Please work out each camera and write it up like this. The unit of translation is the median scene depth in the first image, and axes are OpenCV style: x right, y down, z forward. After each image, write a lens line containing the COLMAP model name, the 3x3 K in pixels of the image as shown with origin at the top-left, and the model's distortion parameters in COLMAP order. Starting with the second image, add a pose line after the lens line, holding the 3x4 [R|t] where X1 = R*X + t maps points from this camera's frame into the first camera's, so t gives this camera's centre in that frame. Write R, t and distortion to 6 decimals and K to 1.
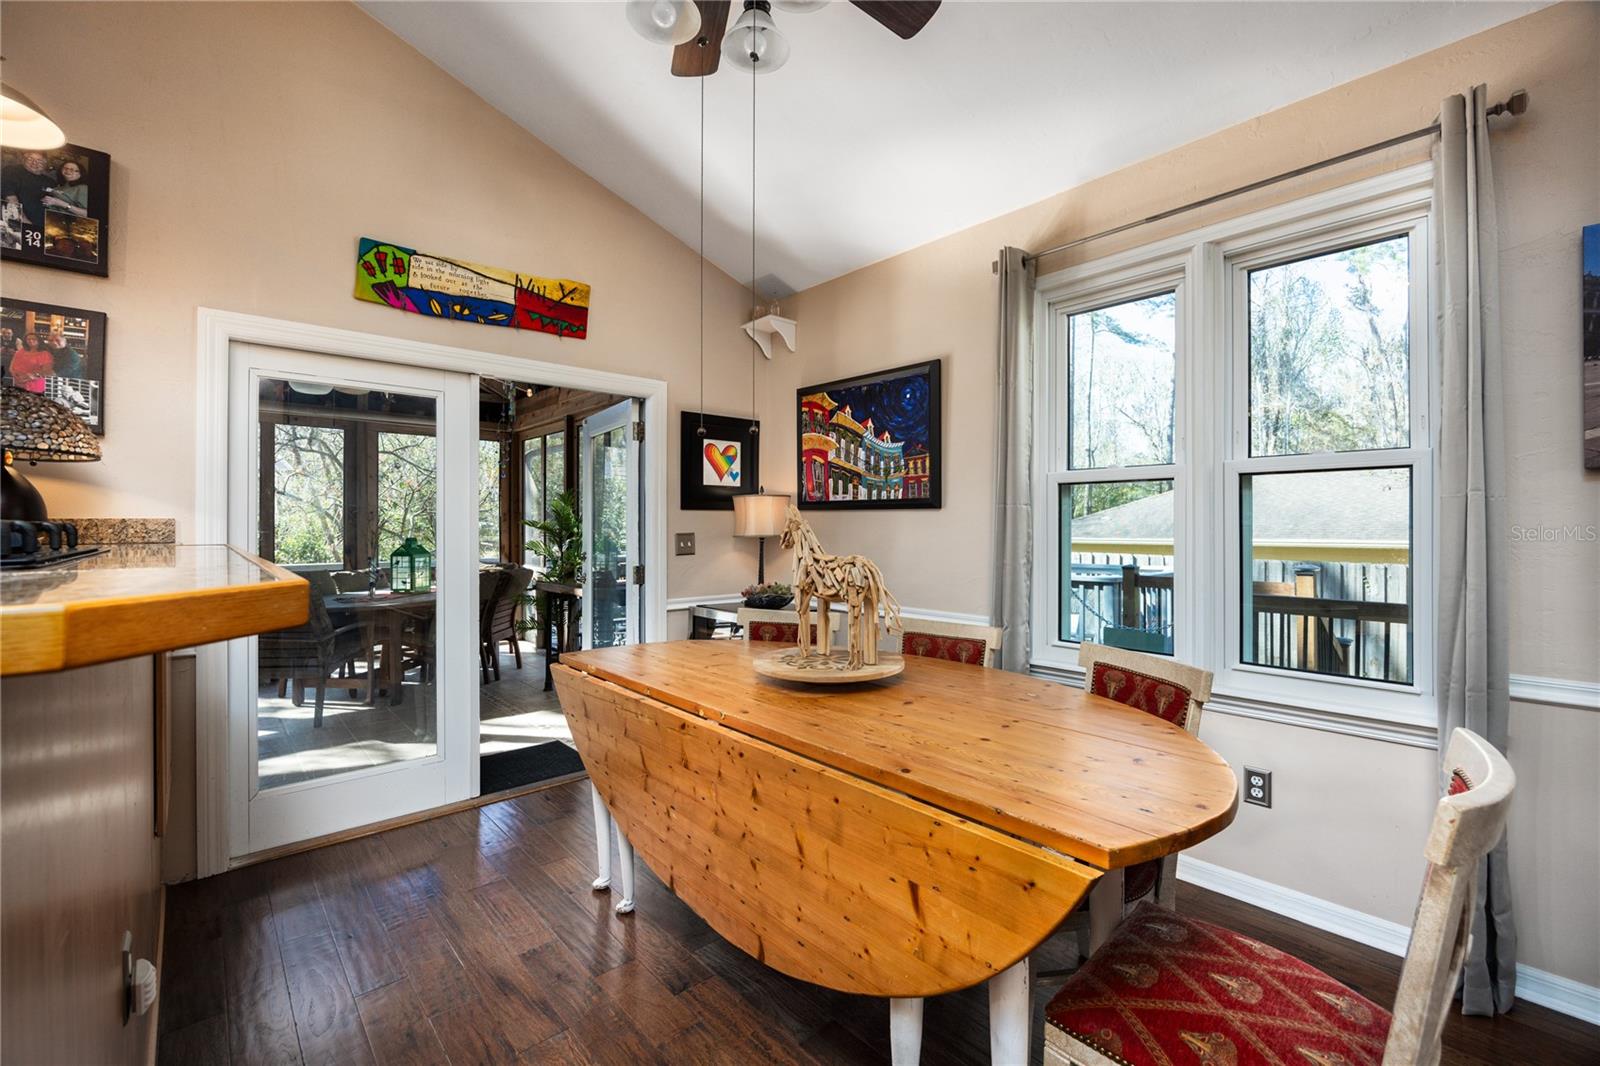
lens RADIAL K [[673.1, 0, 790.2], [0, 673.1, 528.4], [0, 0, 1]] dist [-0.010984, -0.001023]
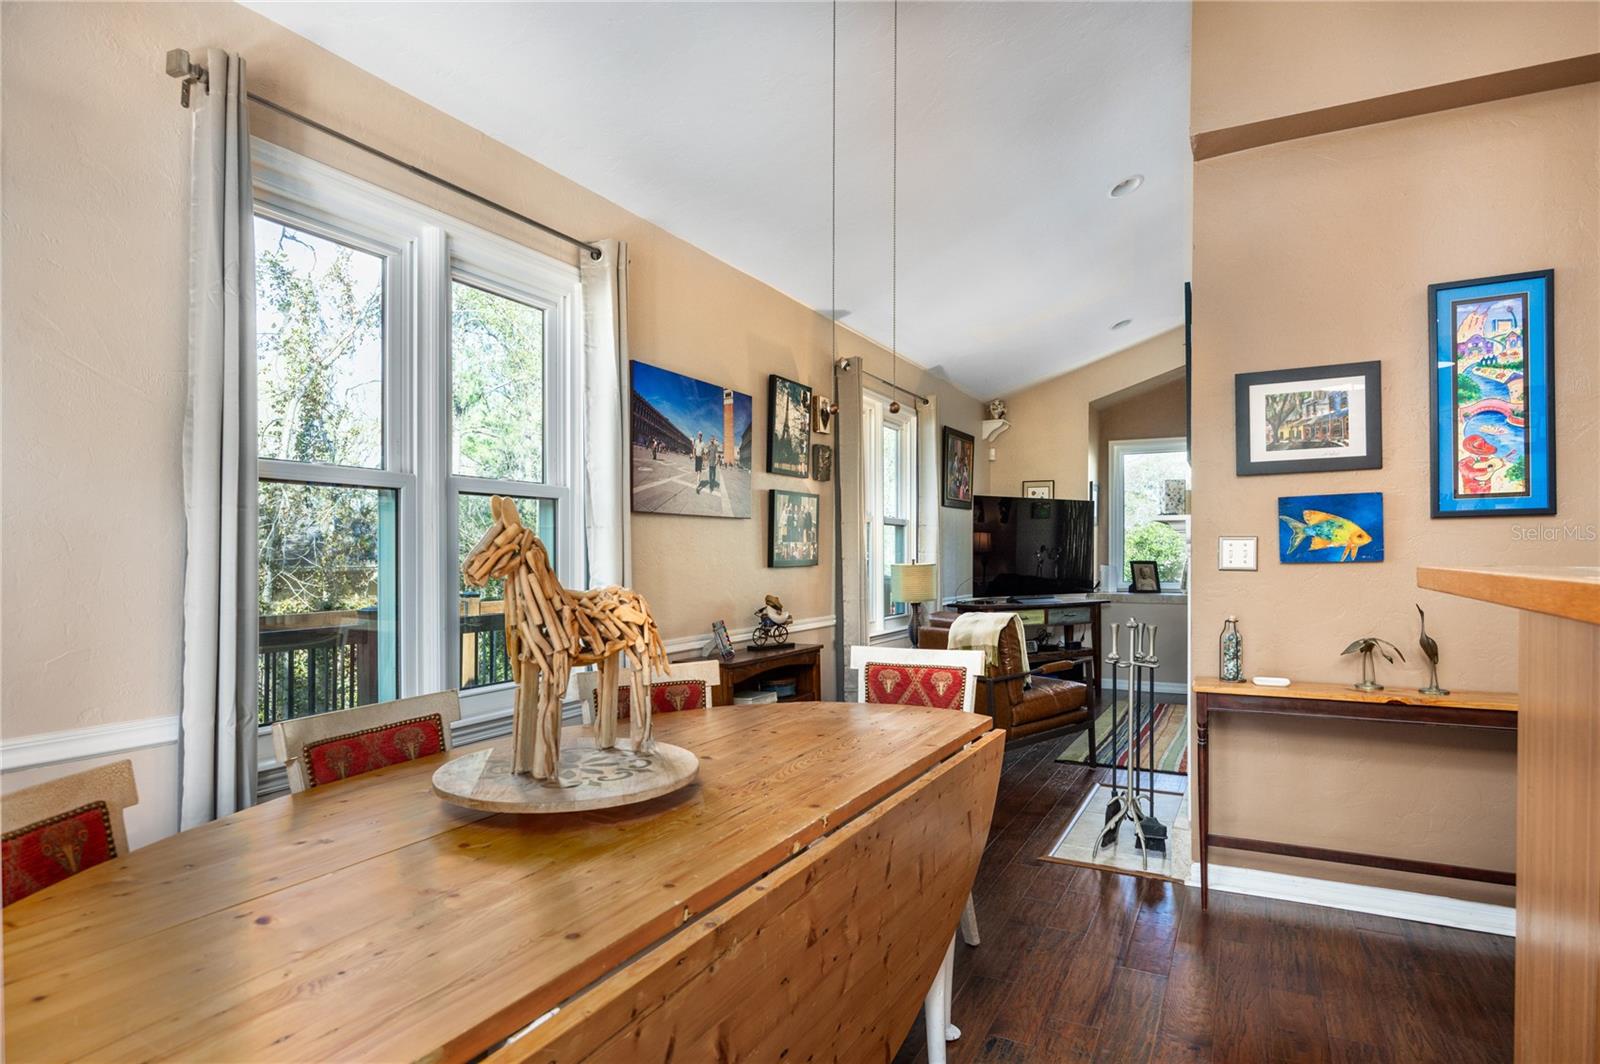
lens RADIAL K [[851.8, 0, 818.0], [0, 851.8, 578.9], [0, 0, 1]] dist [-0.002467, 0.000162]
pose [[-0.362489, -0.026134, 0.931621, -0.438908], [0.003793, 0.999557, 0.029516, 0.004894], [-0.931980, 0.014233, -0.362230, 0.649437]]
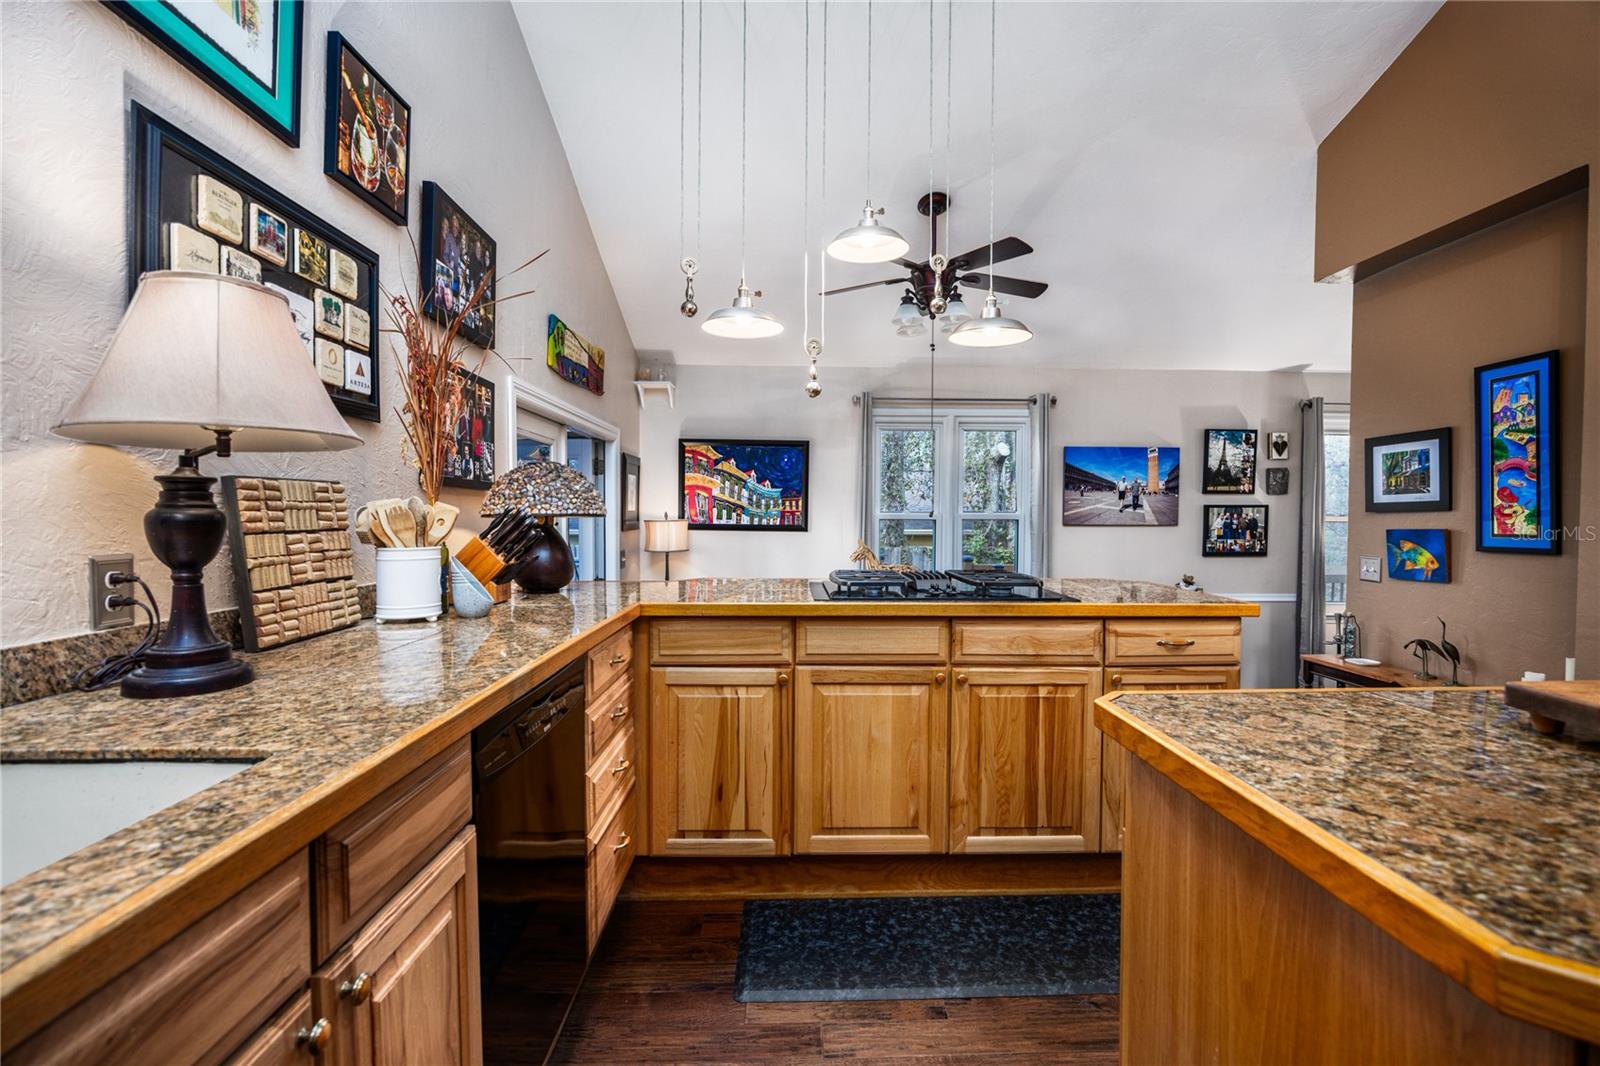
lens RADIAL K [[725.7, 0, 800.5], [0, 725.7, 530.4], [0, 0, 1]] dist [-0.016164, 0.002047]
pose [[0.648669, -0.013514, 0.760950, -1.081106], [-0.005747, 0.999727, 0.022653, -0.068157], [-0.761049, -0.019067, 0.648415, -0.141309]]
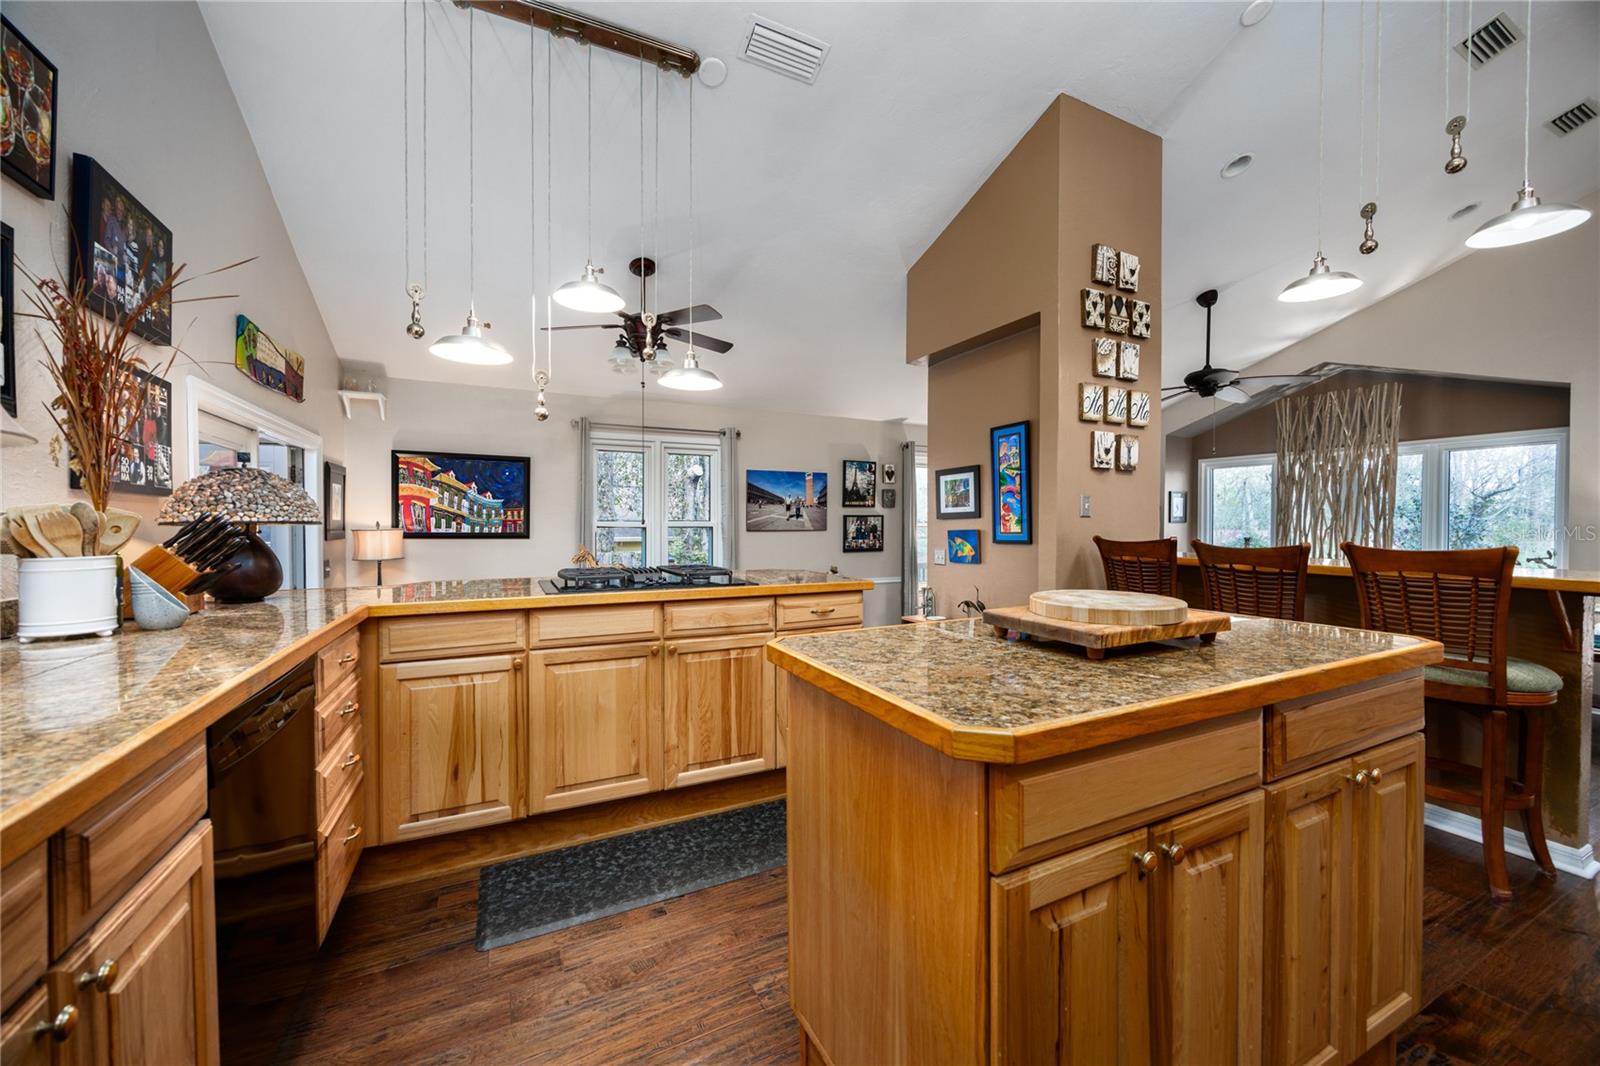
lens RADIAL K [[615.4, 0, 802.2], [0, 615.4, 529.9], [0, 0, 1]] dist [-0.002063, 0.001195]
pose [[0.265407, -0.008182, 0.964102, -1.133531], [-0.000435, 0.999963, 0.008606, -0.063700], [-0.964136, -0.002704, 0.265394, -0.162331]]
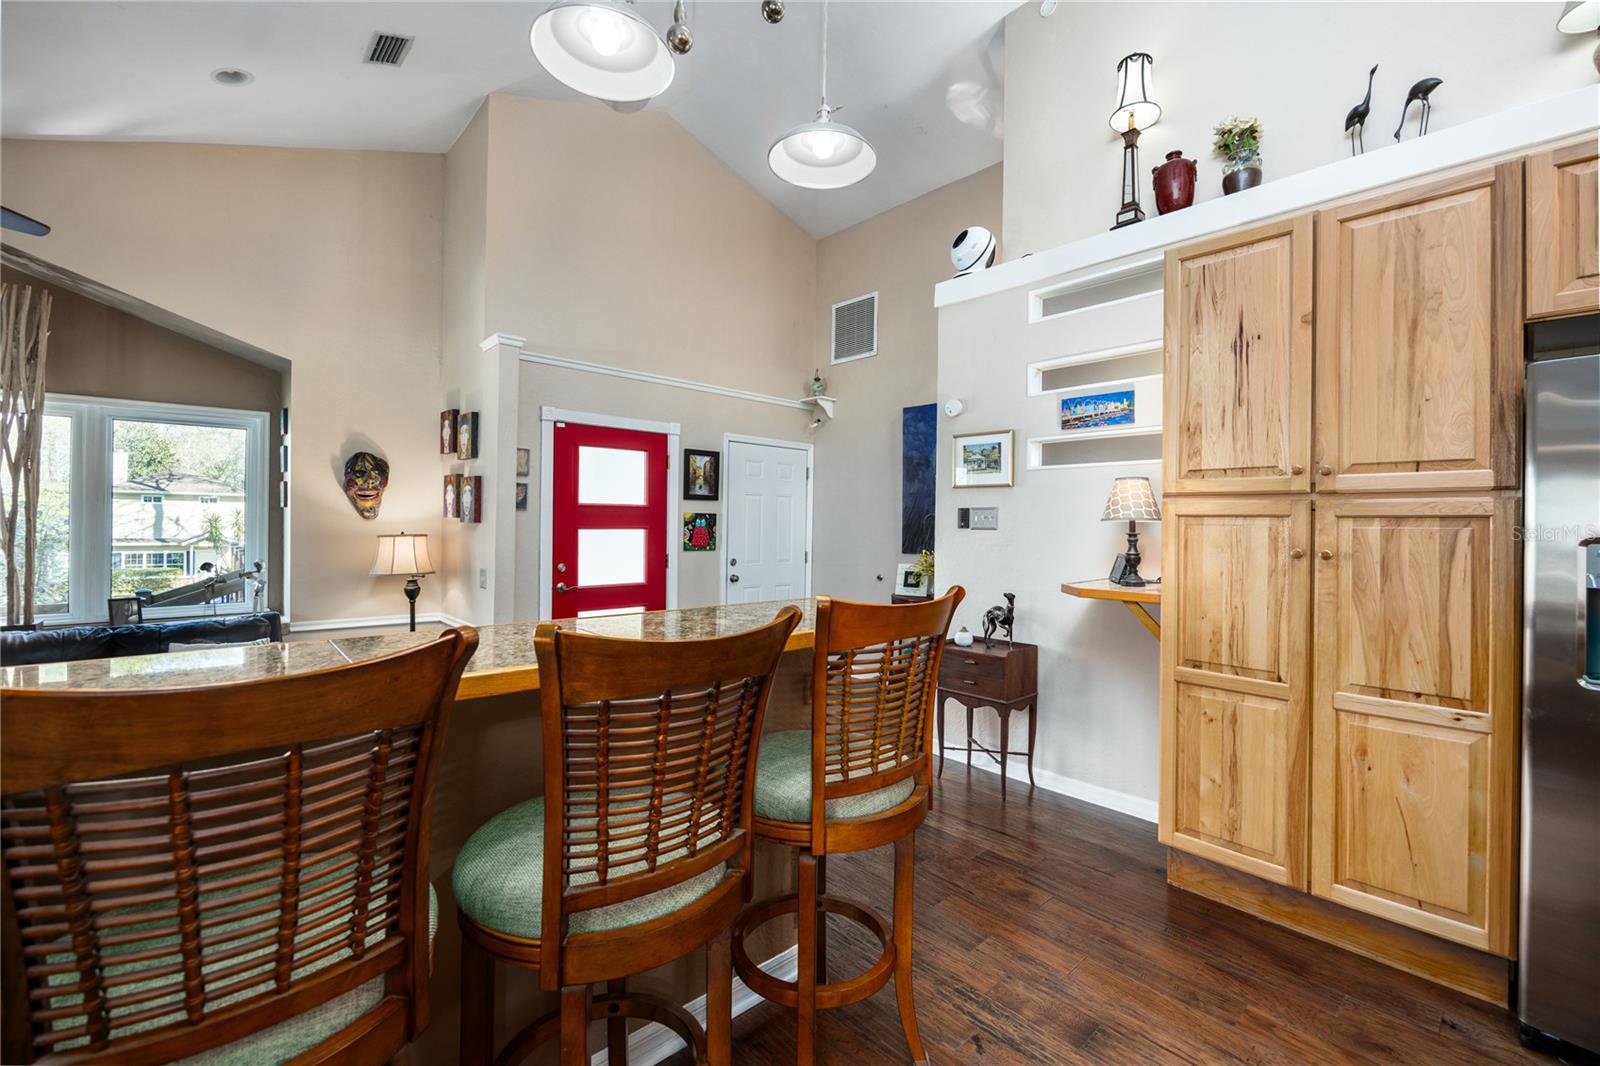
lens RADIAL K [[673.1, 0, 799.0], [0, 673.1, 520.8], [0, 0, 1]] dist [-0.010984, -0.001023]
pose [[-0.999926, -0.008324, -0.008872, -0.267982], [-0.008310, 0.999964, -0.001681, -0.086479], [0.008885, -0.001607, -0.999959, -0.190315]]
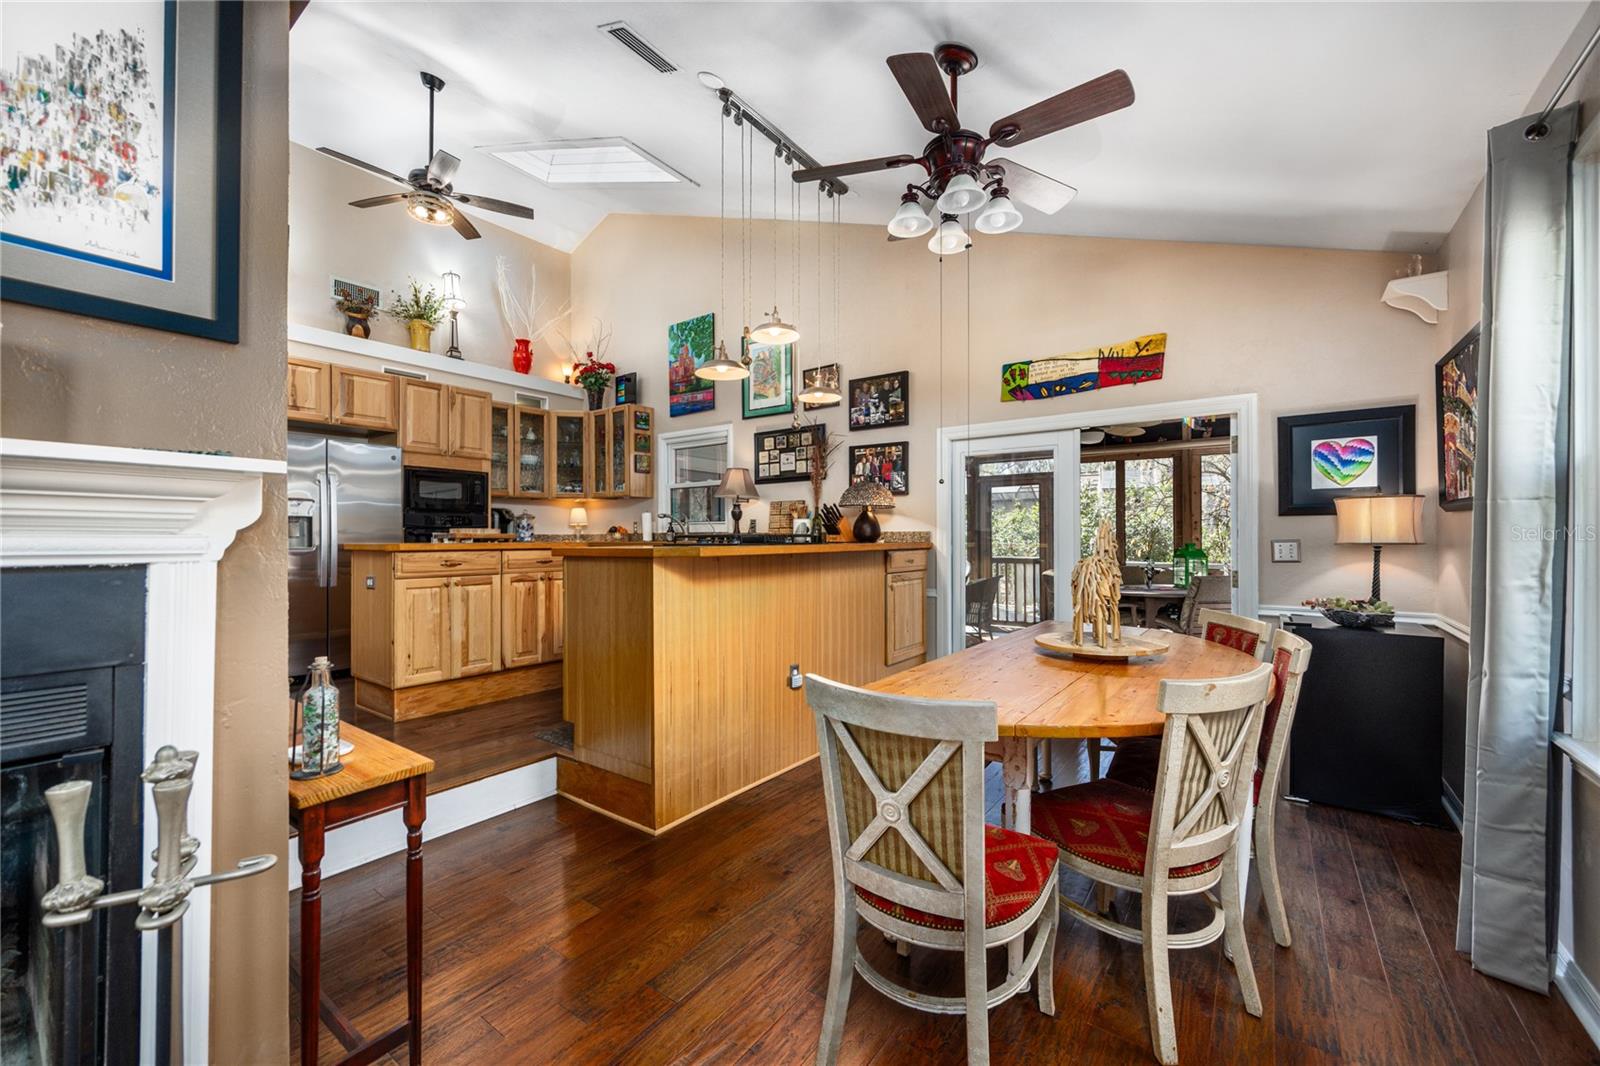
lens RADIAL K [[615.4, 0, 824.5], [0, 615.4, 536.9], [0, 0, 1]] dist [-0.002063, 0.001195]
pose [[0.228194, 0.000669, -0.973616, 0.632102], [-0.000521, 1.000000, 0.000565, 0.001590], [0.973616, 0.000379, 0.228194, 0.161357]]
